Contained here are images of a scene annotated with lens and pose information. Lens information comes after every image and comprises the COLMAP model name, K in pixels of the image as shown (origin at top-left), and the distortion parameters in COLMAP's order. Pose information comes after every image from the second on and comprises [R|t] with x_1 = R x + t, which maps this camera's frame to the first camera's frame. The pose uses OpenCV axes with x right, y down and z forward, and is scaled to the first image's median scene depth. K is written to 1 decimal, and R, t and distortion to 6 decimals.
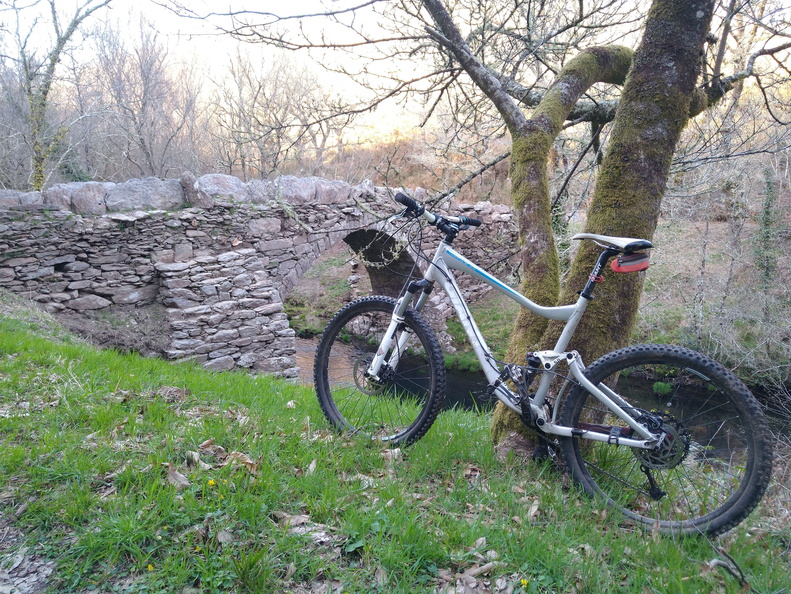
lens RADIAL K [[620.6, 0, 399.3], [0, 620.6, 298.8], [0, 0, 1]] dist [0.113657, -0.204574]
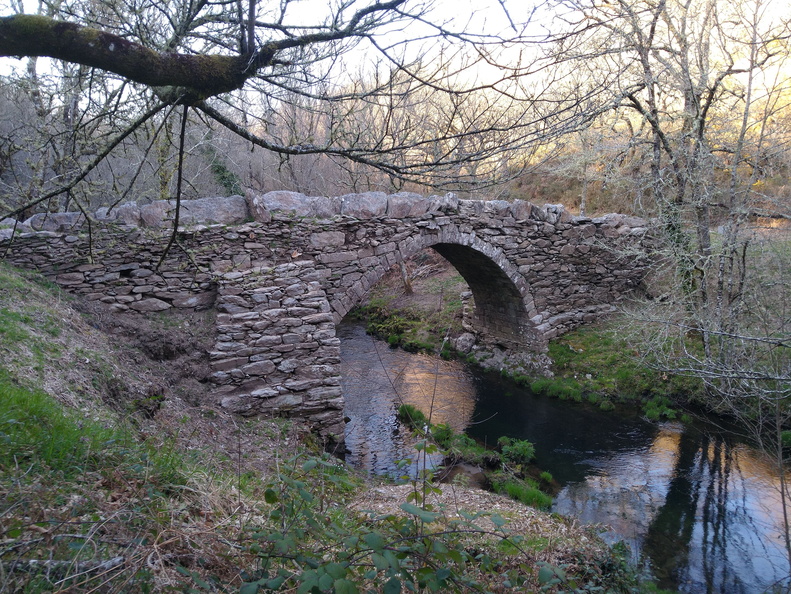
lens RADIAL K [[620.6, 0, 399.3], [0, 620.6, 298.8], [0, 0, 1]] dist [0.113657, -0.204574]
pose [[0.937972, 0.030404, -0.345374, 0.288008], [-0.041299, 0.998853, -0.024229, 0.003518], [0.344241, 0.036990, 0.938152, 0.076541]]
